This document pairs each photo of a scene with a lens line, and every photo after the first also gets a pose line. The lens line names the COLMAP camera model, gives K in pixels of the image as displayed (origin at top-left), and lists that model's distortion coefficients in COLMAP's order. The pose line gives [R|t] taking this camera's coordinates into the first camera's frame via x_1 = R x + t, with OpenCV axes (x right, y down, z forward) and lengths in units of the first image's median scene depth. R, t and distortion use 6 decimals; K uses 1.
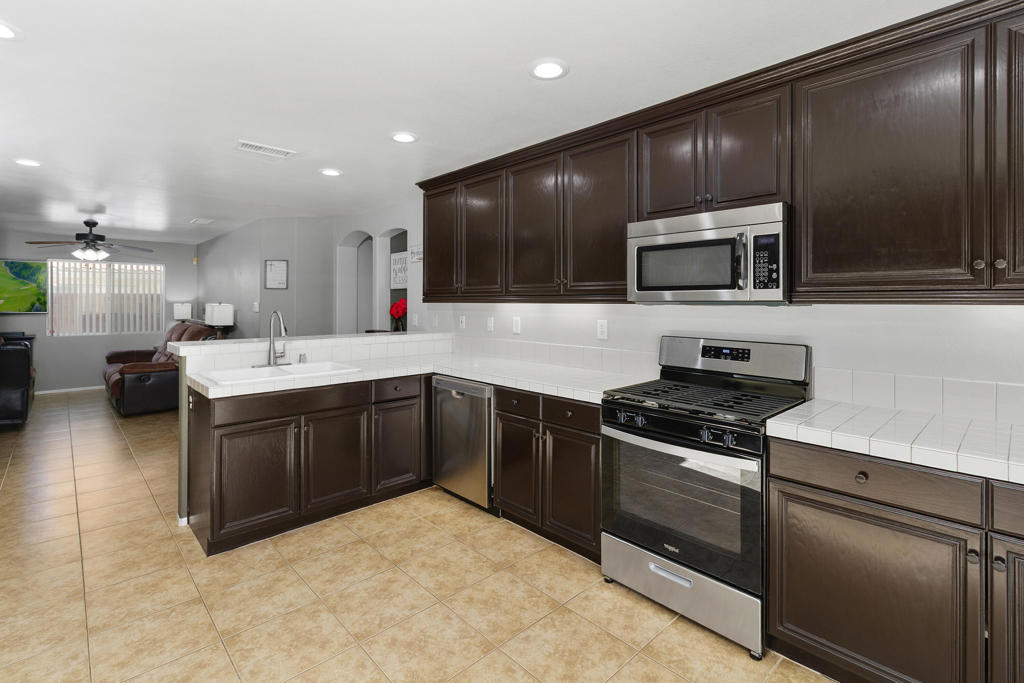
lens RADIAL K [[476.2, 0, 511.3], [0, 476.2, 323.5], [0, 0, 1]] dist [-0.016269, -0.000432]
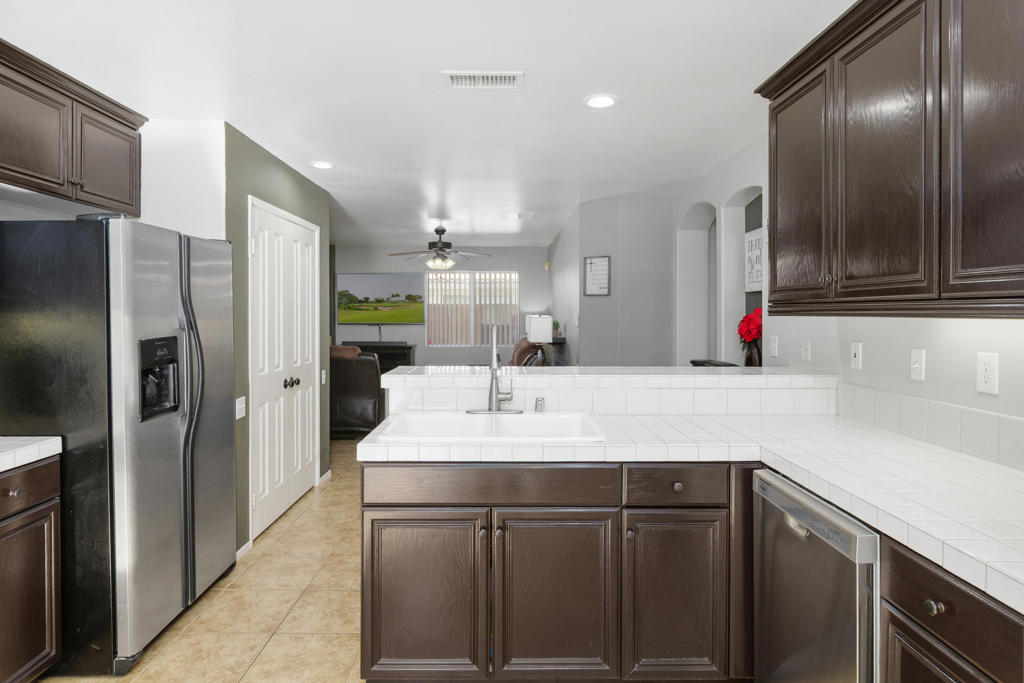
lens RADIAL K [[598.3, 0, 509.2], [0, 598.3, 315.6], [0, 0, 1]] dist [-0.002771, -0.000740]
pose [[0.736774, 0.003197, -0.676132, 0.043882], [-0.031620, 0.999058, -0.029733, -0.013519], [0.675399, 0.043286, 0.736181, 0.299120]]
